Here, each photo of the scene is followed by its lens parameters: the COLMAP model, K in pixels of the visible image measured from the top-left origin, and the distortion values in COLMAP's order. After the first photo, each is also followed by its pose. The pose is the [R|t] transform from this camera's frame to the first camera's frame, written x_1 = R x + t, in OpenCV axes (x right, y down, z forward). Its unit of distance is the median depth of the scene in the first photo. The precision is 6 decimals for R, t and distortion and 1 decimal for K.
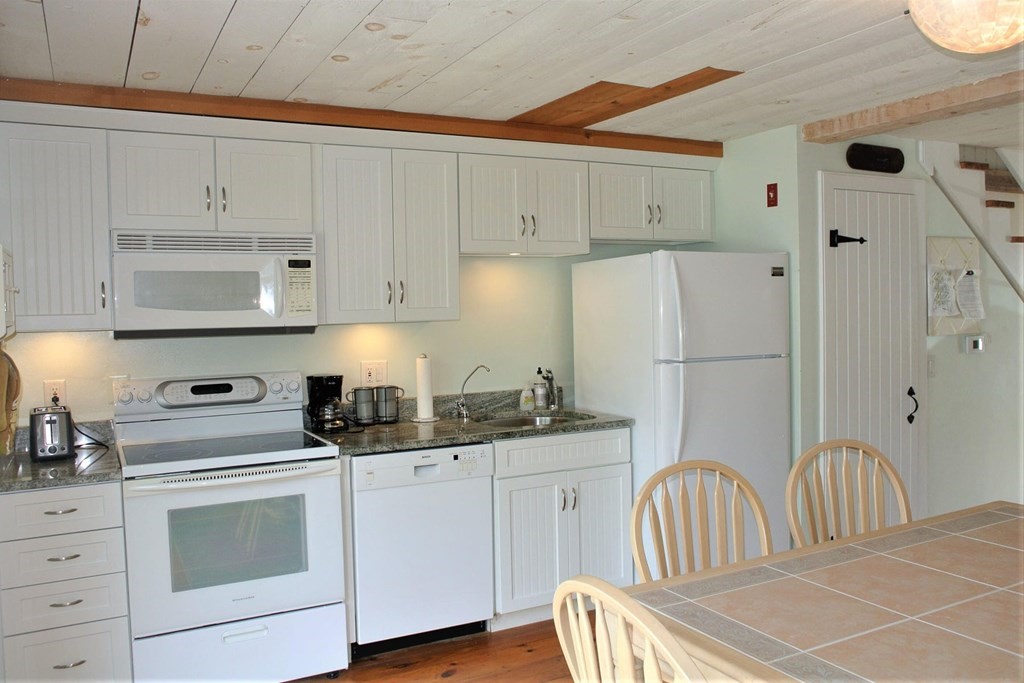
lens RADIAL K [[805.8, 0, 516.9], [0, 805.8, 340.5], [0, 0, 1]] dist [-0.083783, 0.065952]
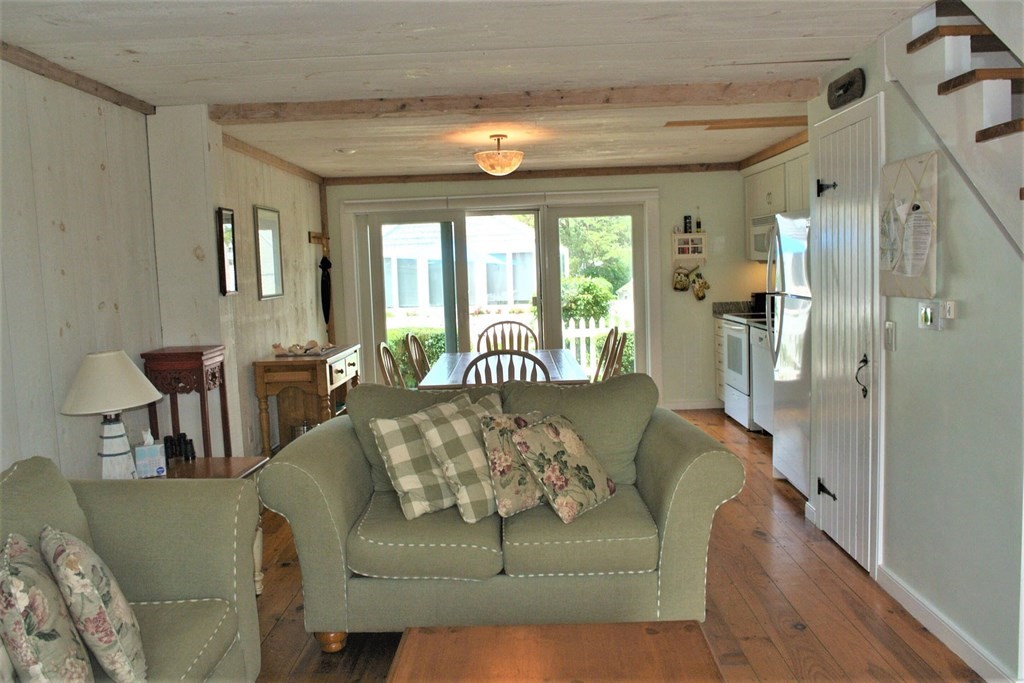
lens RADIAL K [[805.2, 0, 506.7], [0, 805.2, 341.7], [0, 0, 1]] dist [-0.083227, 0.065392]
pose [[-0.485449, 0.124552, -0.865348, 1.647160], [0.015792, 0.990888, 0.133762, -0.083019], [0.874123, 0.051269, -0.482992, 1.260586]]
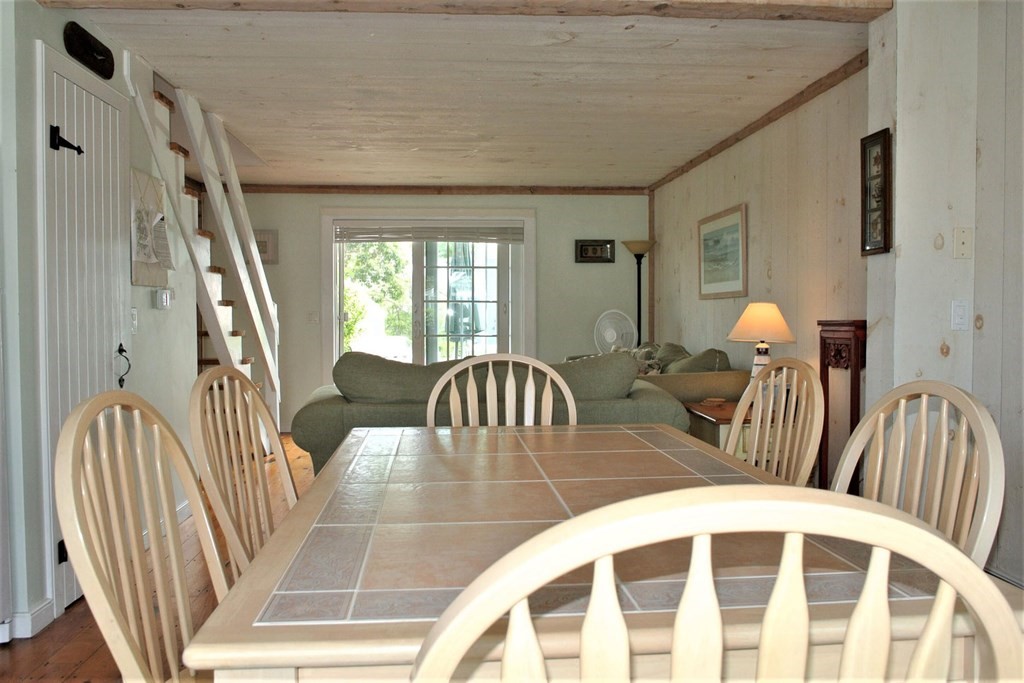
lens RADIAL K [[805.2, 0, 506.7], [0, 805.2, 341.7], [0, 0, 1]] dist [-0.083227, 0.065392]
pose [[0.395432, -0.008654, 0.918455, -0.121394], [0.030142, 0.999539, -0.003559, 0.084963], [-0.918001, 0.029092, 0.395511, 0.357810]]
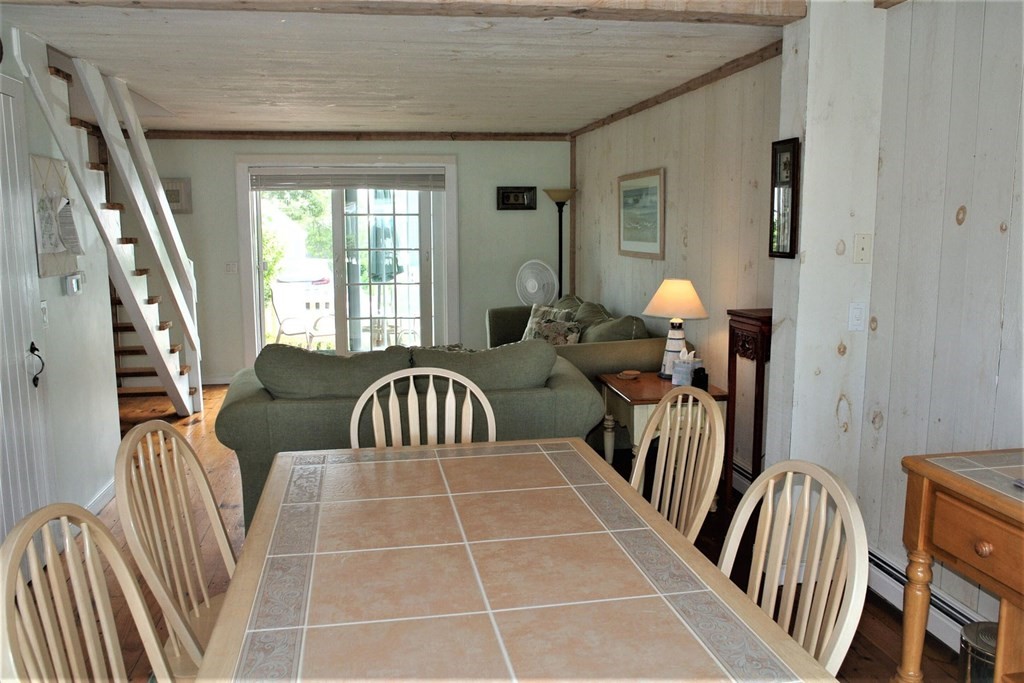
lens RADIAL K [[805.2, 0, 506.7], [0, 805.2, 341.7], [0, 0, 1]] dist [-0.083227, 0.065392]
pose [[0.307629, -0.116166, 0.944389, -0.131596], [0.035649, 0.993230, 0.110561, -0.015470], [-0.950838, -0.000345, 0.309687, 0.344801]]
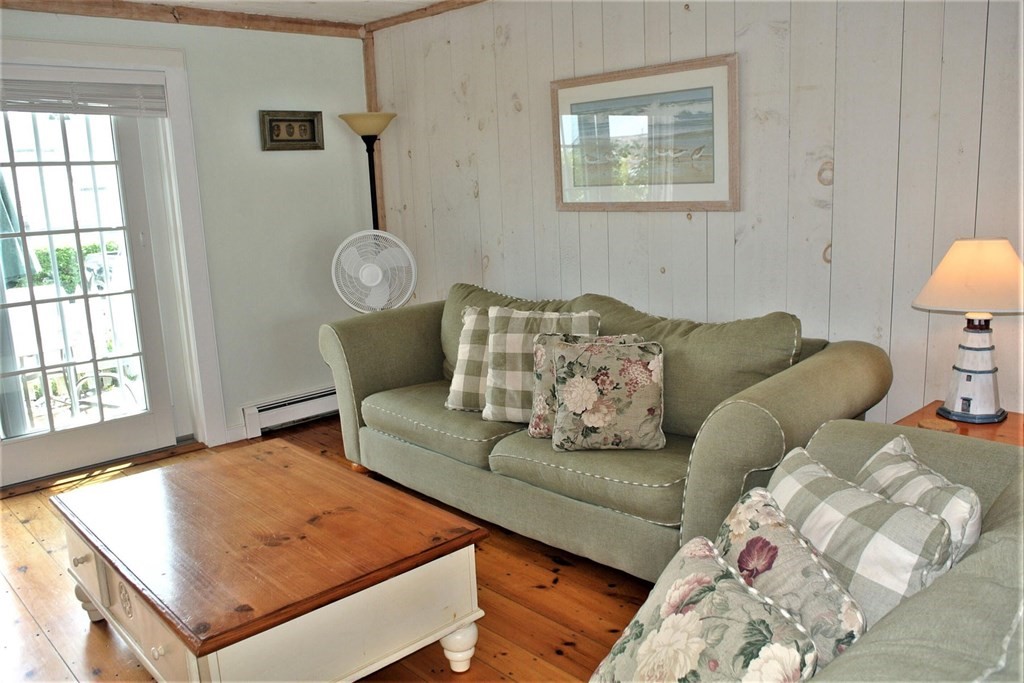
lens RADIAL K [[805.8, 0, 516.9], [0, 805.8, 340.5], [0, 0, 1]] dist [-0.083783, 0.065952]
pose [[-0.281671, -0.154614, 0.946972, 0.605605], [0.085159, 0.979009, 0.185175, -0.036255], [-0.955725, 0.132802, -0.262591, 1.025496]]
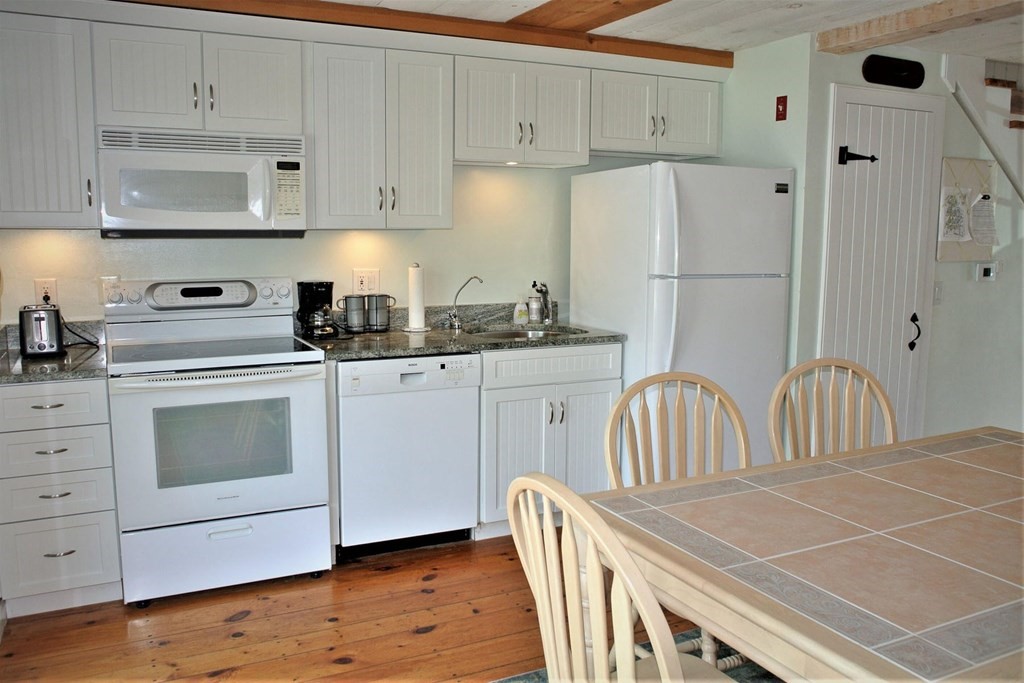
lens RADIAL K [[805.2, 0, 506.7], [0, 805.2, 341.7], [0, 0, 1]] dist [-0.083227, 0.065392]
pose [[0.999097, 0.031007, -0.029051, 0.029946], [-0.028092, 0.994998, 0.095866, 0.016817], [0.031878, -0.094964, 0.994970, 0.014879]]
